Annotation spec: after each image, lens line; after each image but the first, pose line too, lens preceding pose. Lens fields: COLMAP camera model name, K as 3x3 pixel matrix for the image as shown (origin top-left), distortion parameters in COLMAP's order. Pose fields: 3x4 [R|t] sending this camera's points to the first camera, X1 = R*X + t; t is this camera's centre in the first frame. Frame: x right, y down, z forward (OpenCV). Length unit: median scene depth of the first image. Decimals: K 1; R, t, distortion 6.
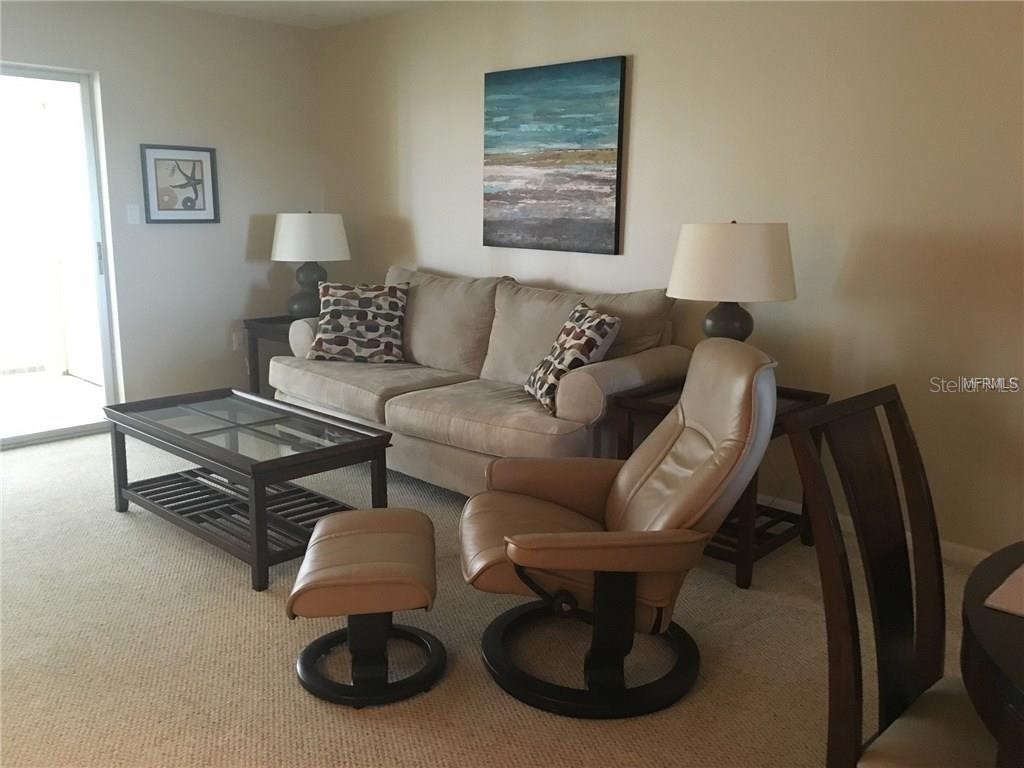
lens RADIAL K [[883.5, 0, 512.0], [0, 883.5, 384.0], [0, 0, 1]] dist [0.053890, 0.000799]
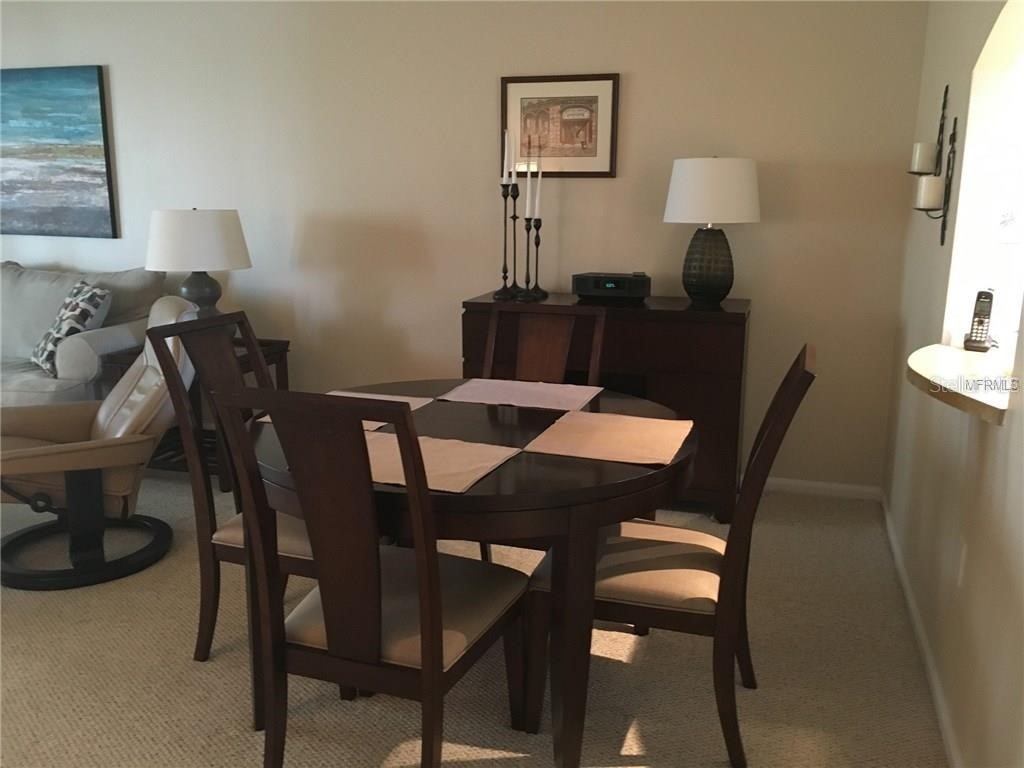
lens RADIAL K [[882.0, 0, 512.0], [0, 882.0, 384.0], [0, 0, 1]] dist [0.003107, -0.005803]
pose [[0.897525, -0.093175, 0.431007, 0.074205], [0.087905, 0.995609, 0.032176, 0.051291], [-0.432113, 0.009009, 0.901775, -0.253840]]
